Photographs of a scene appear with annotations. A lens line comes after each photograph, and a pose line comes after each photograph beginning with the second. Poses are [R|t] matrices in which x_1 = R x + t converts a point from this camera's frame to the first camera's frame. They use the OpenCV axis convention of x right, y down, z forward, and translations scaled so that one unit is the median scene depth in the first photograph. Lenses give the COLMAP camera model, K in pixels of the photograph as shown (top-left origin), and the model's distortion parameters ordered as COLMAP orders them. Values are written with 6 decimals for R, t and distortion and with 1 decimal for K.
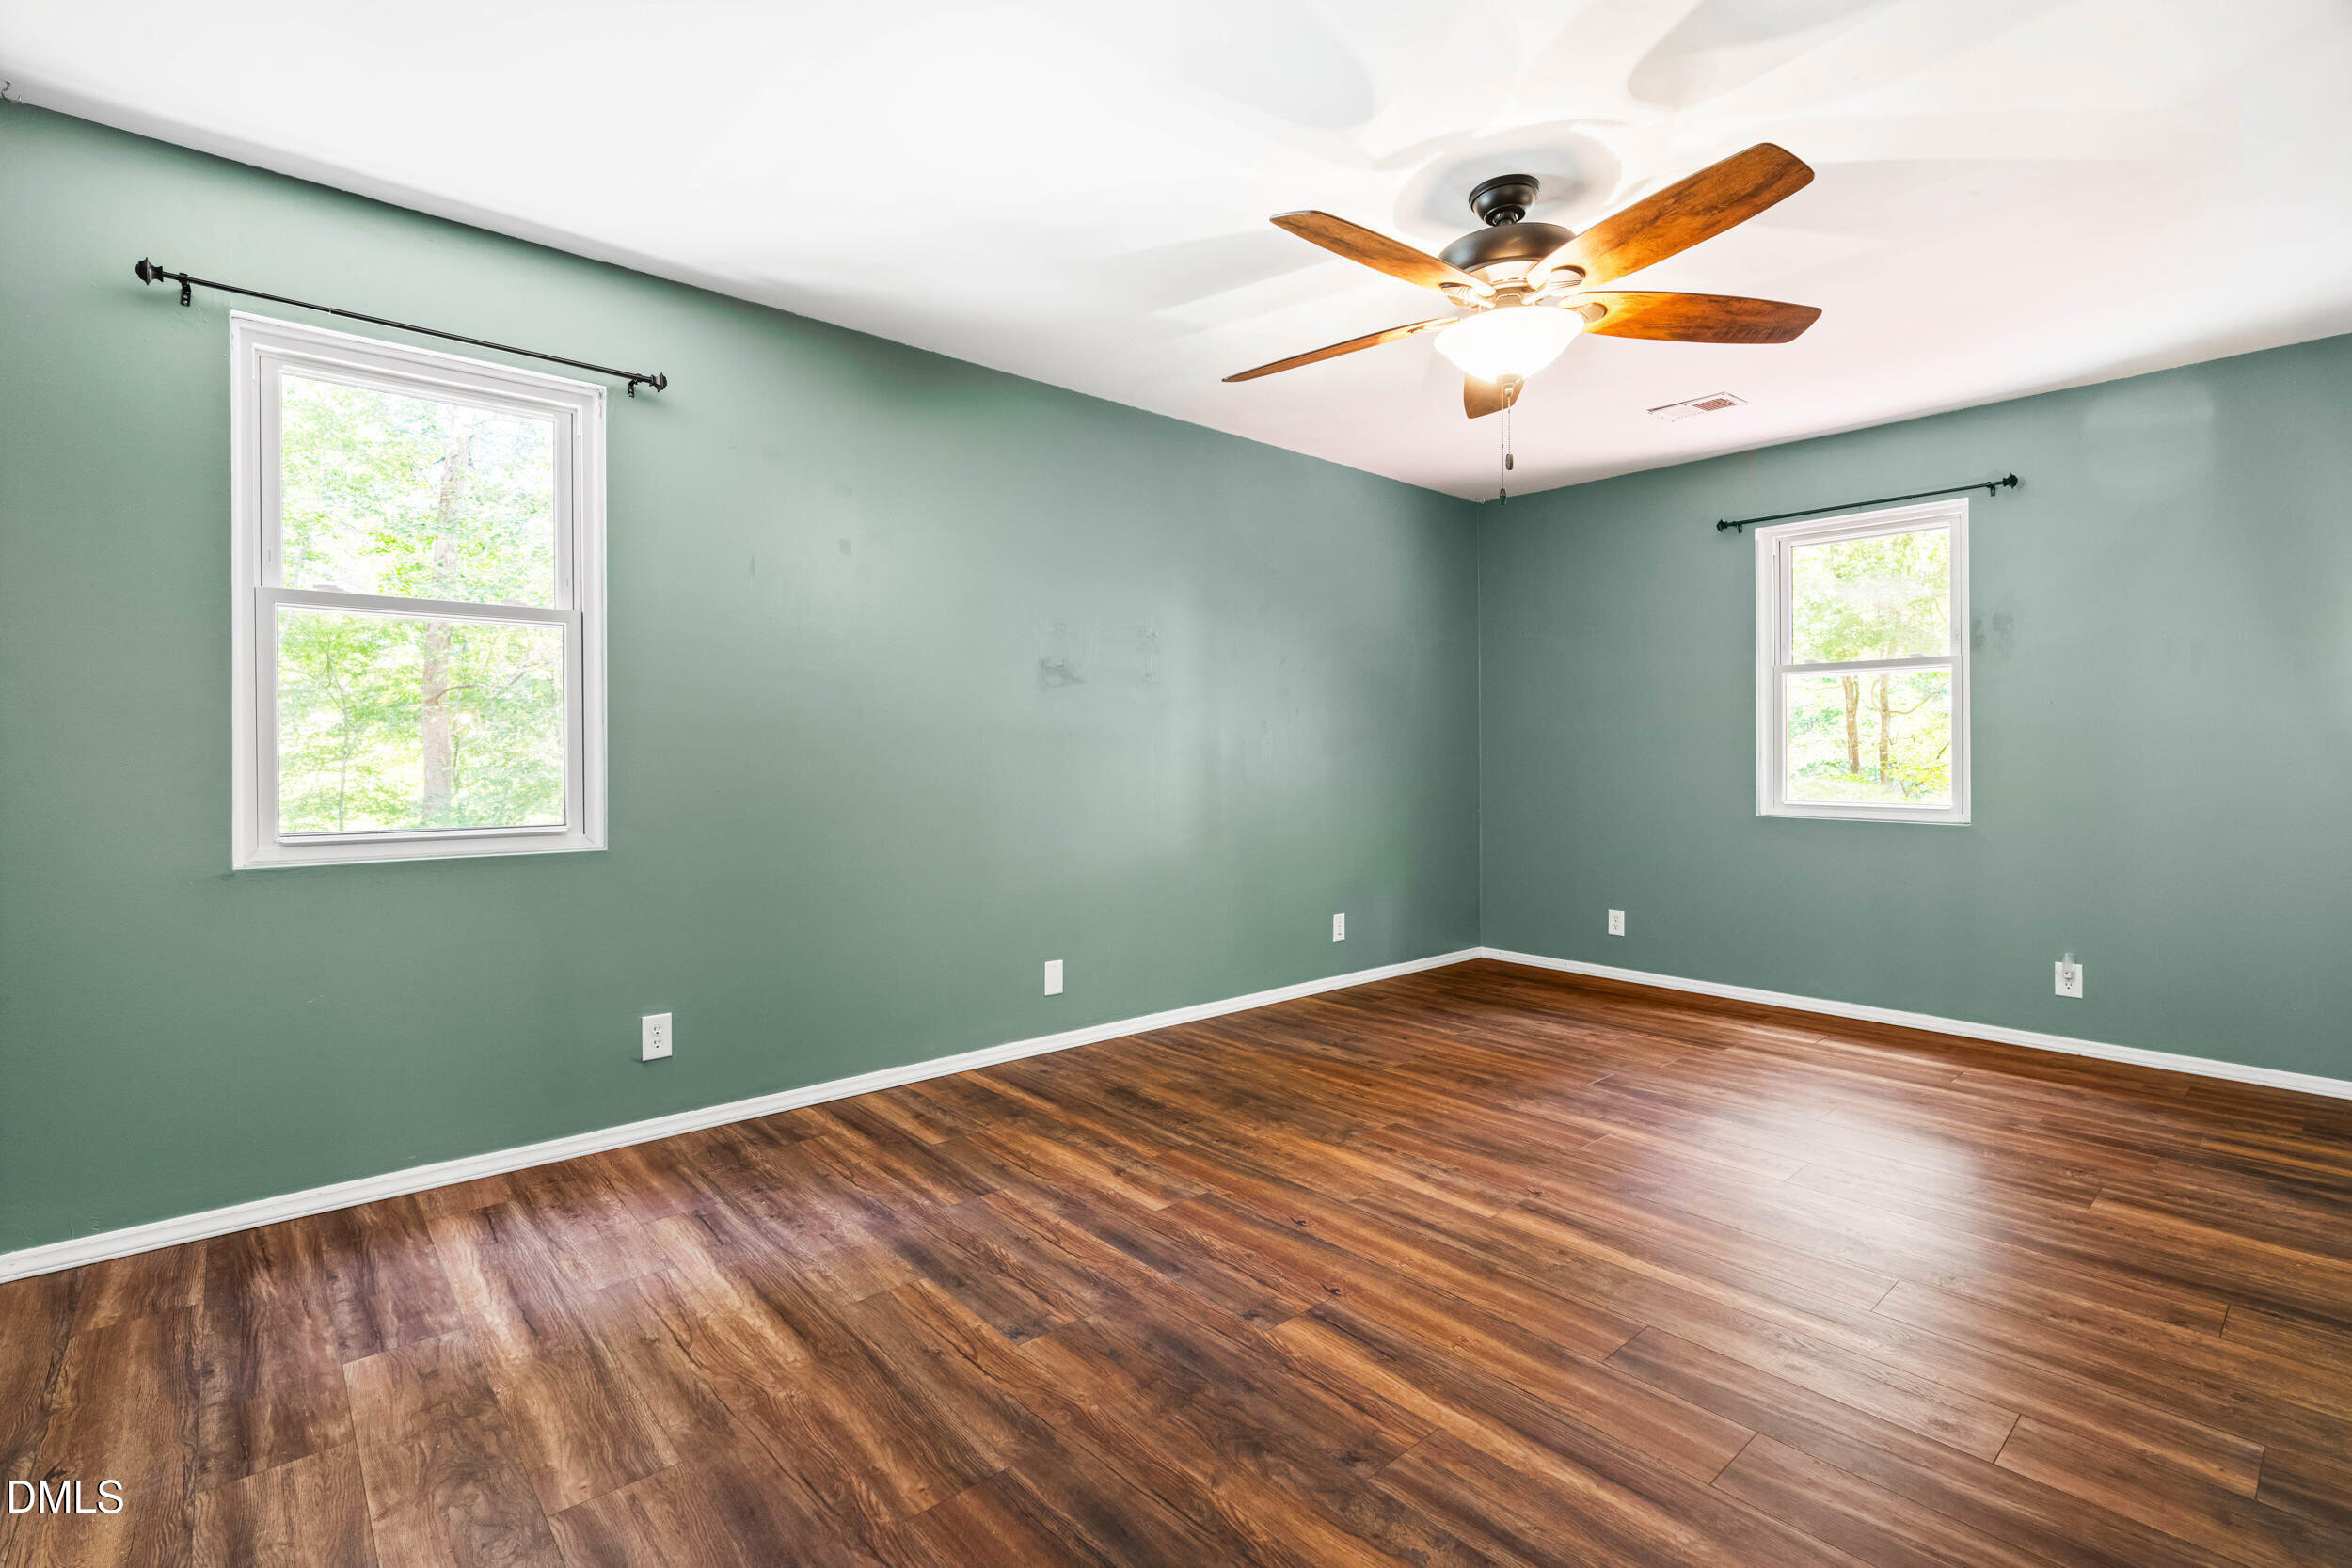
lens RADIAL K [[1083.6, 0, 1171.4], [0, 1083.6, 783.5], [0, 0, 1]] dist [-0.014536, 0.005124]
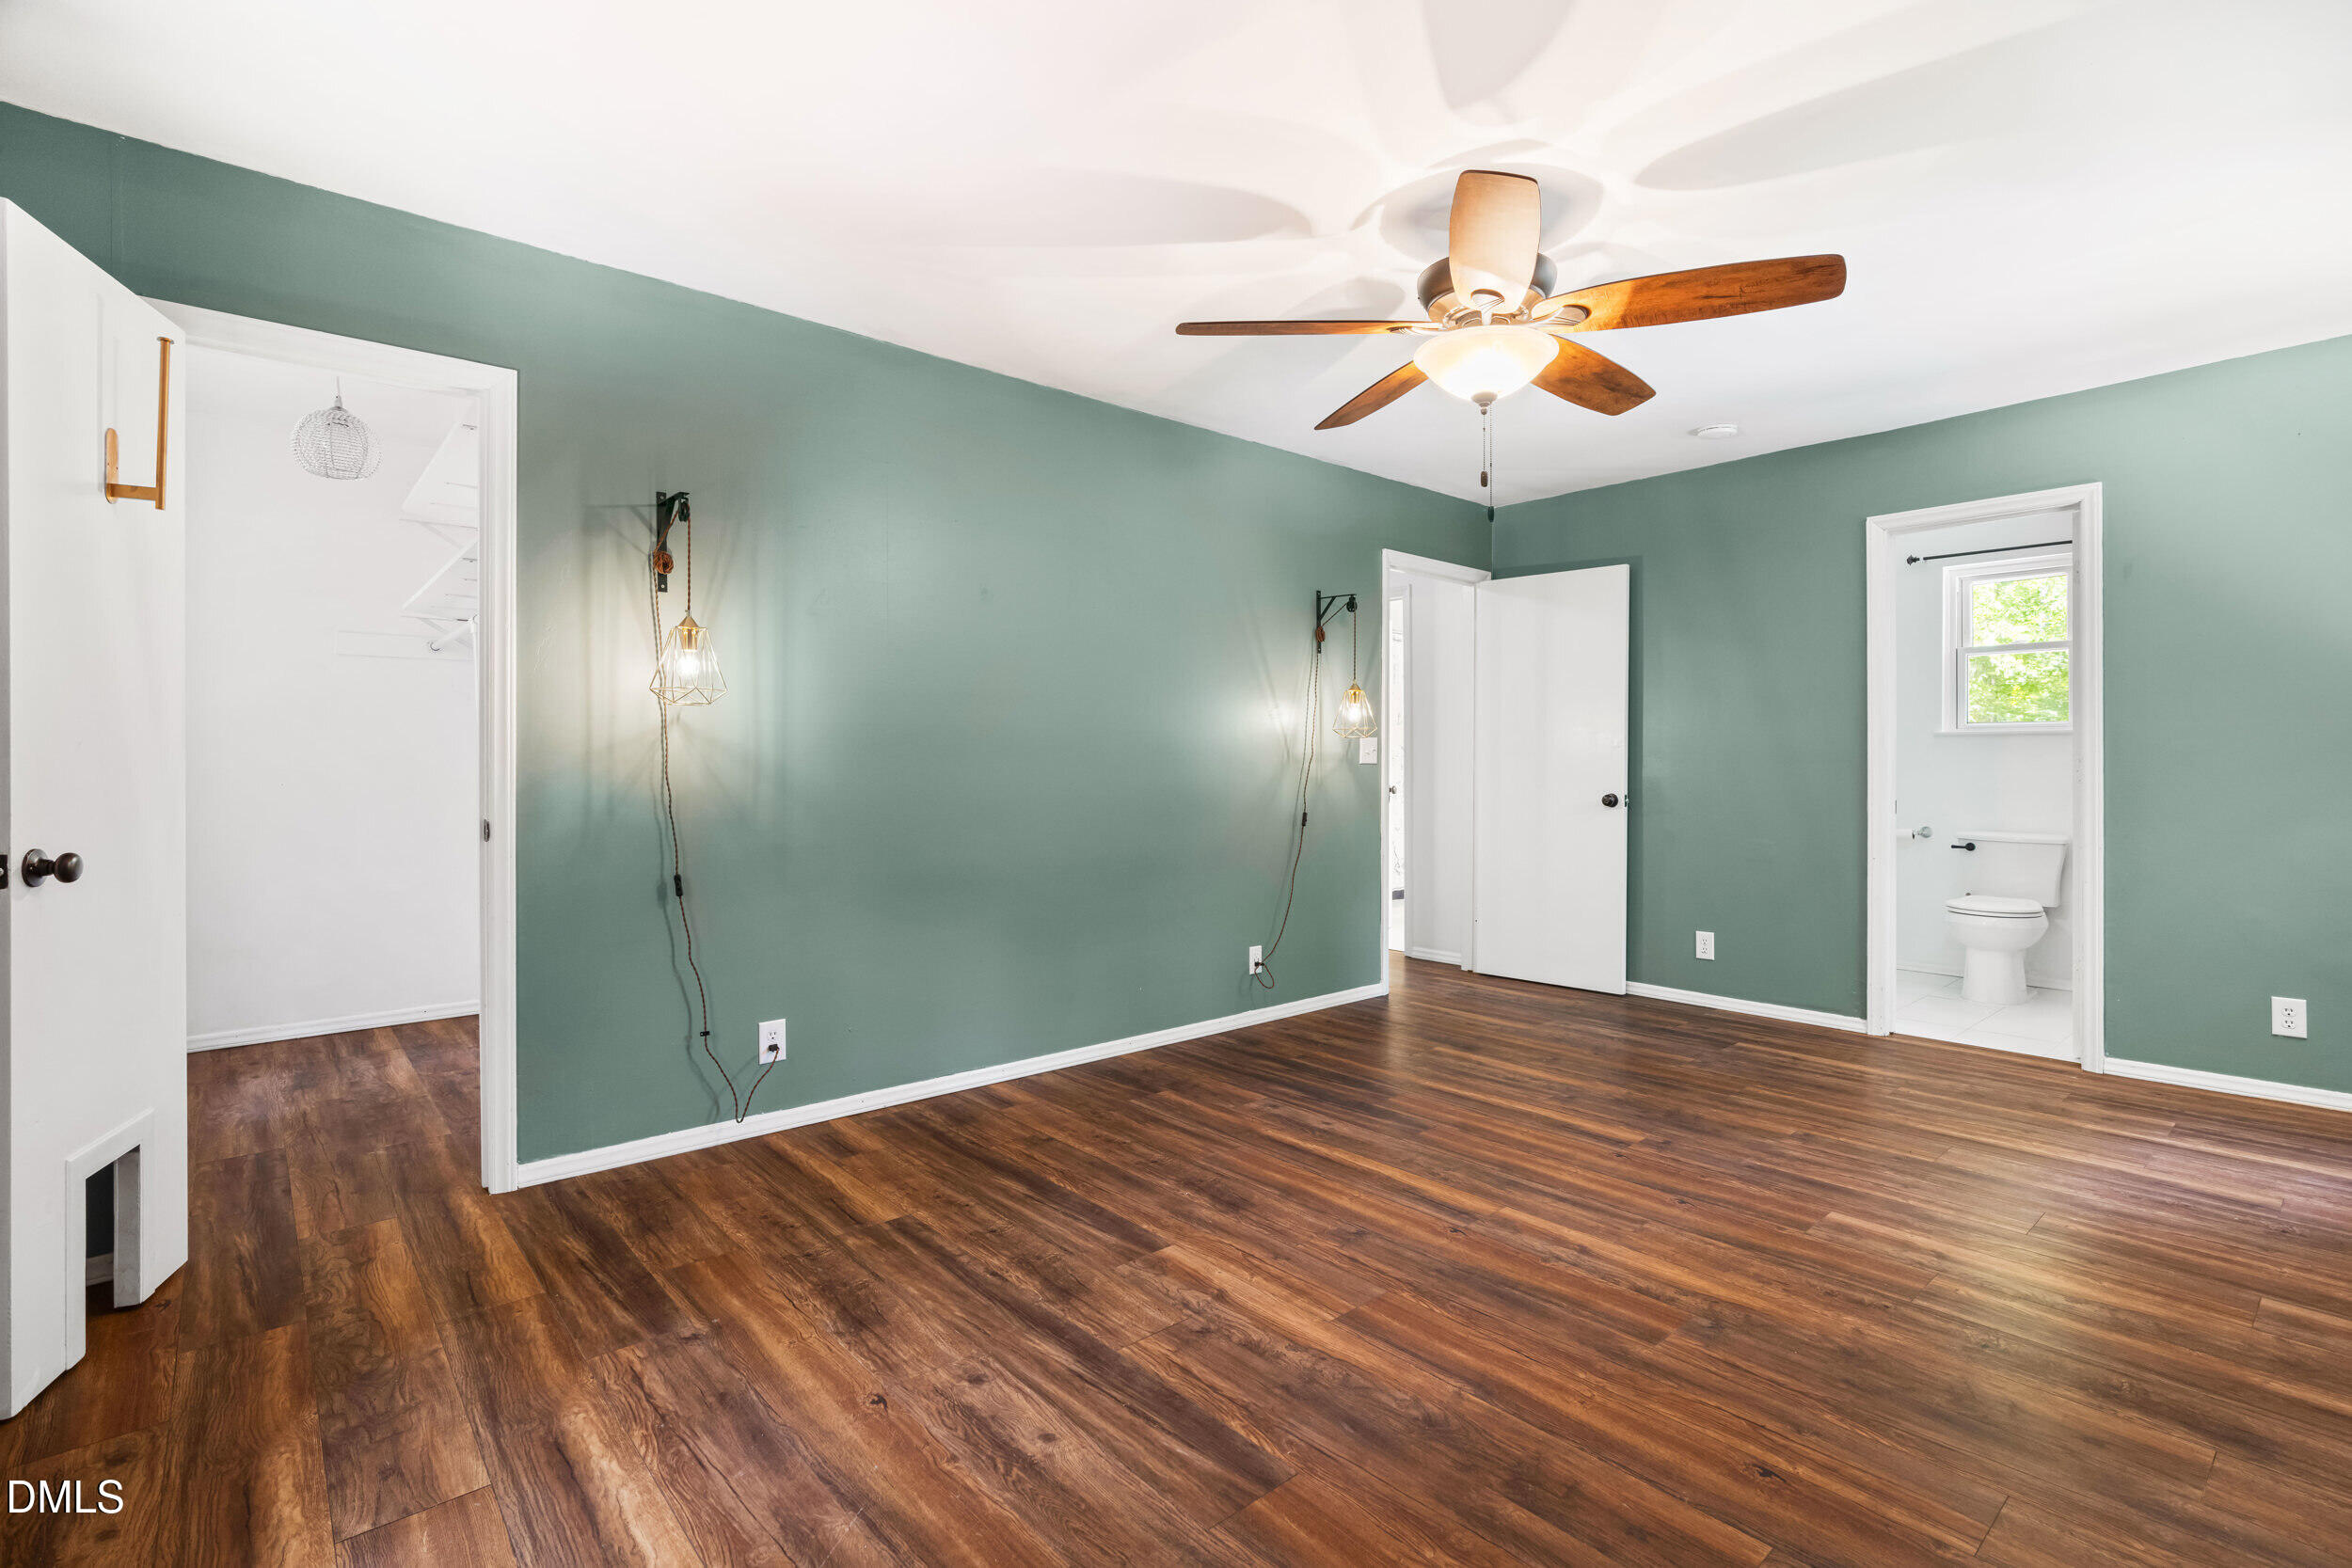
lens RADIAL K [[1083.6, 0, 1171.4], [0, 1083.6, 783.5], [0, 0, 1]] dist [-0.014536, 0.005124]
pose [[-0.999906, -0.001924, 0.013609, 0.543549], [-0.001292, 0.998929, 0.046258, -0.052023], [-0.013684, 0.046236, -0.998837, 1.823339]]
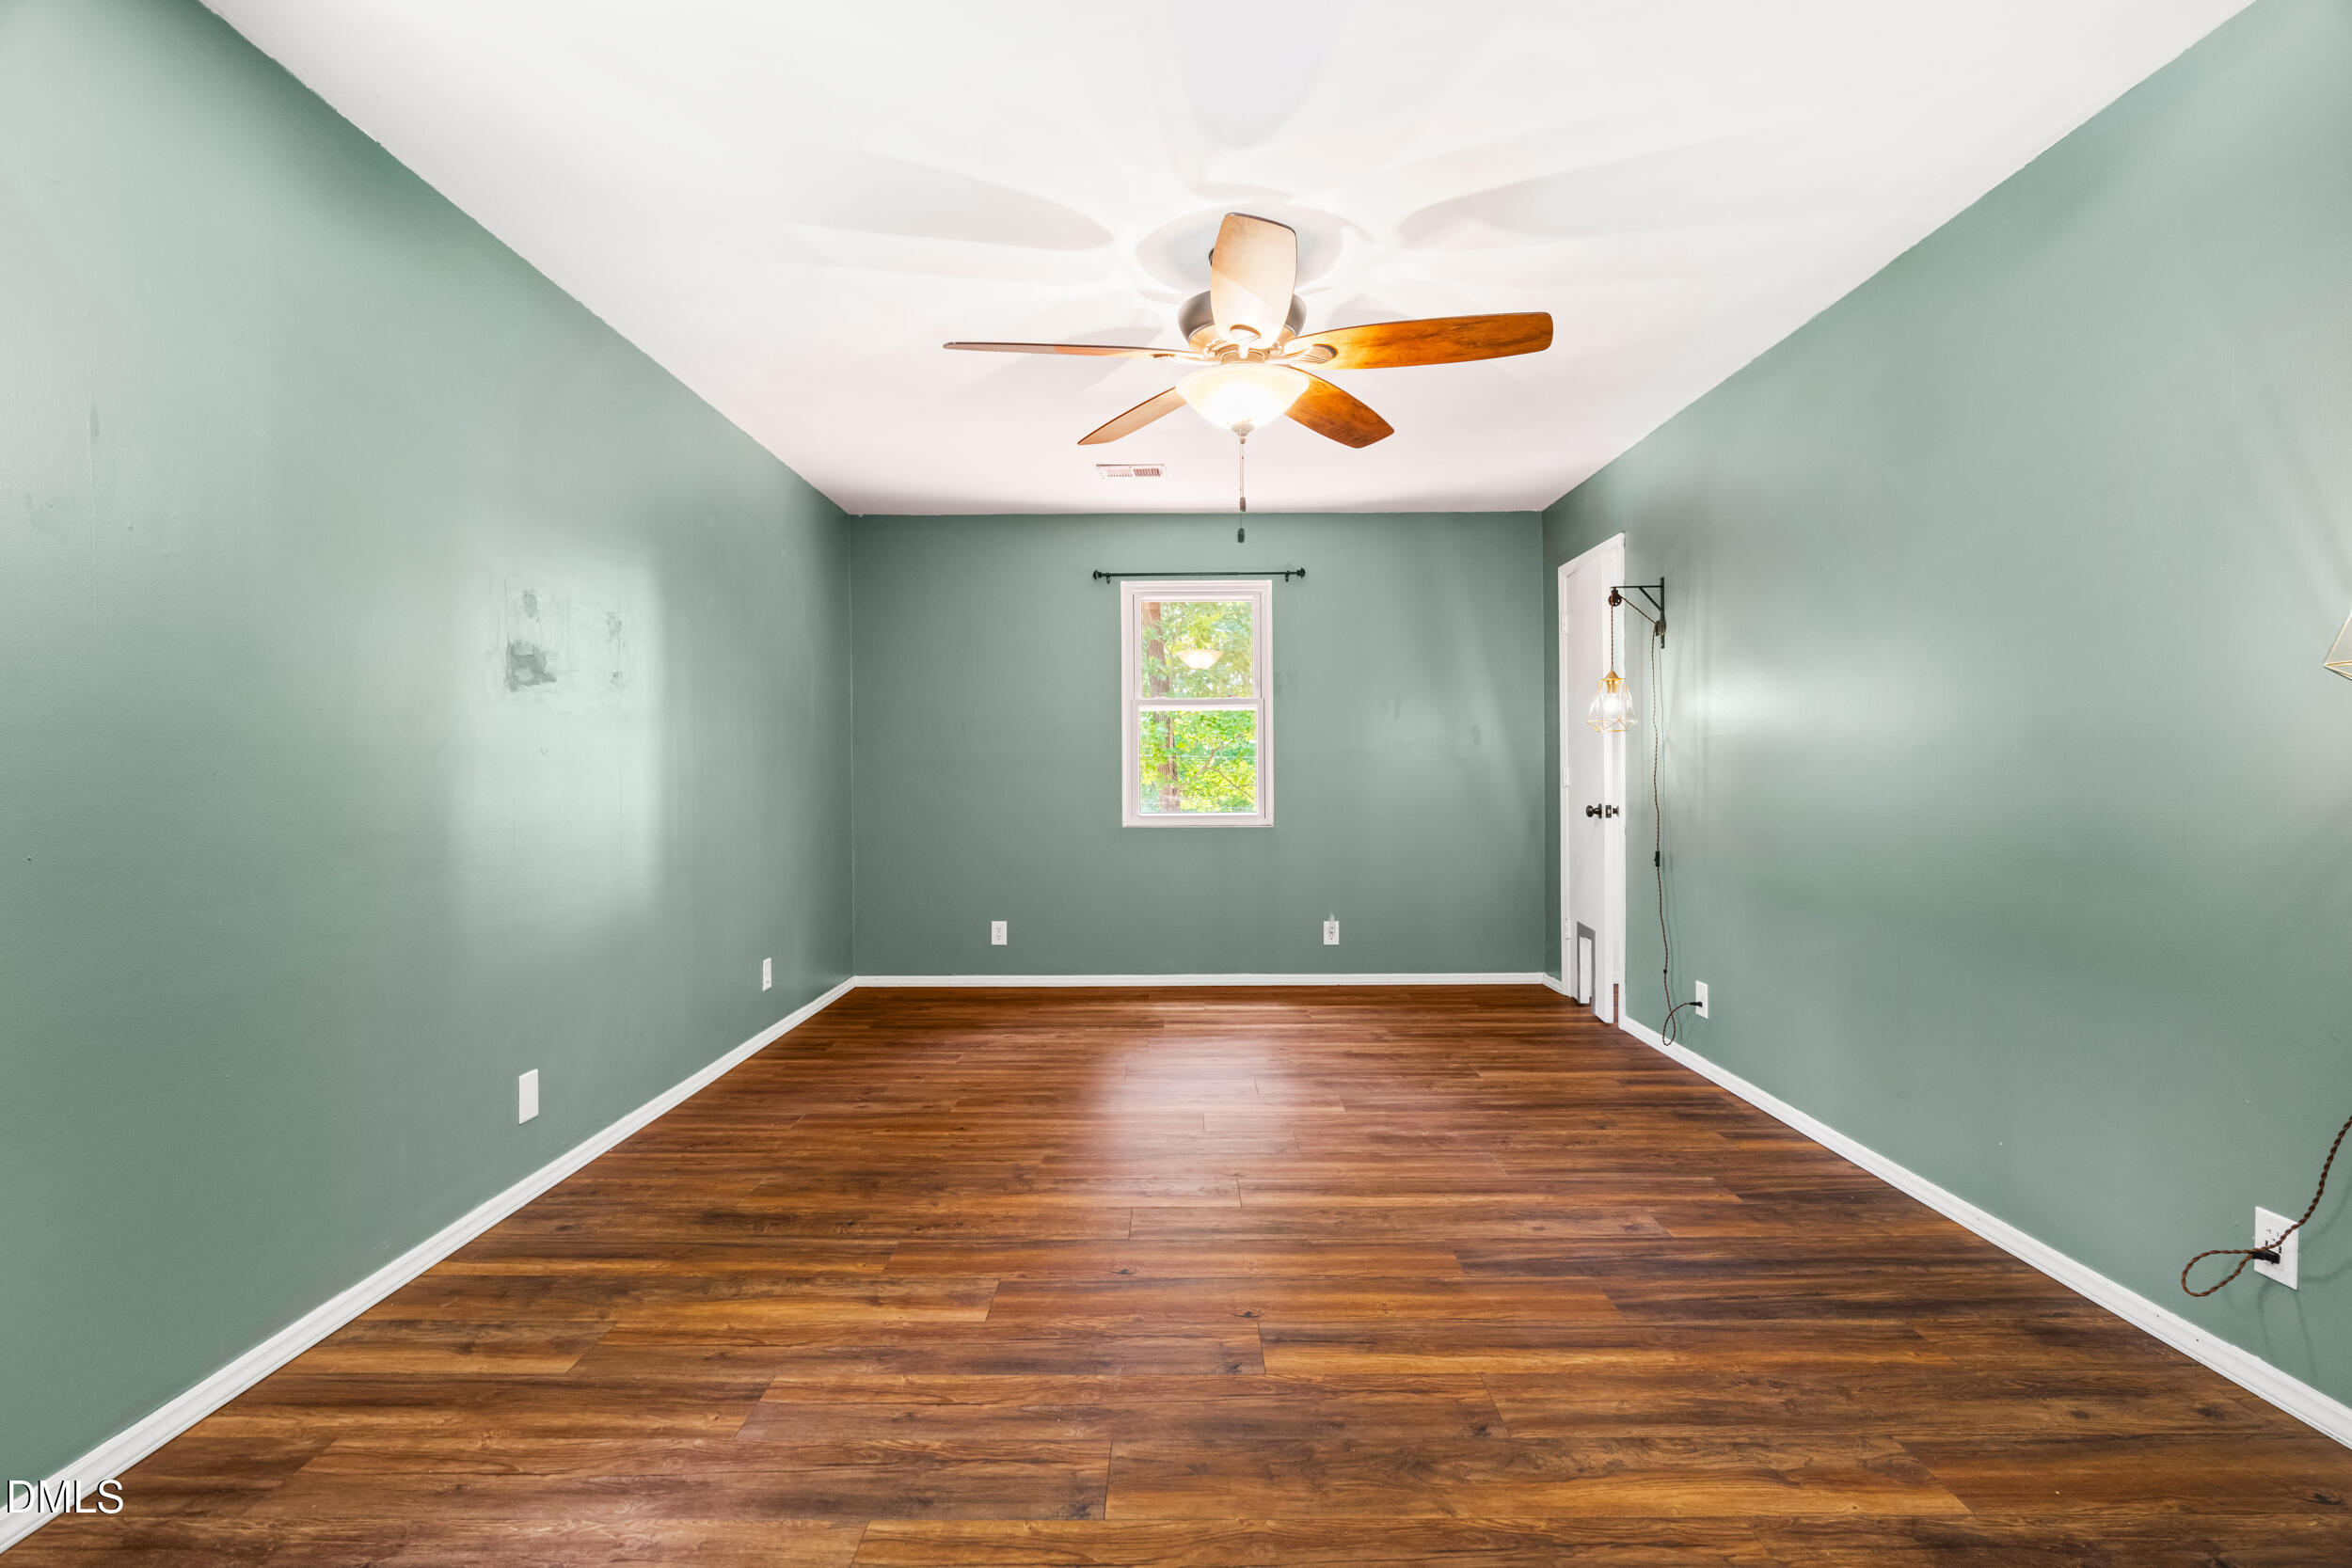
lens RADIAL K [[1072.2, 0, 1182.9], [0, 1072.2, 804.3], [0, 0, 1]] dist [-0.016679, 0.007085]
pose [[0.660321, -0.026852, 0.750504, -0.475677], [0.027282, 0.999559, 0.011759, -0.010612], [-0.750488, 0.012710, 0.660762, 0.300517]]
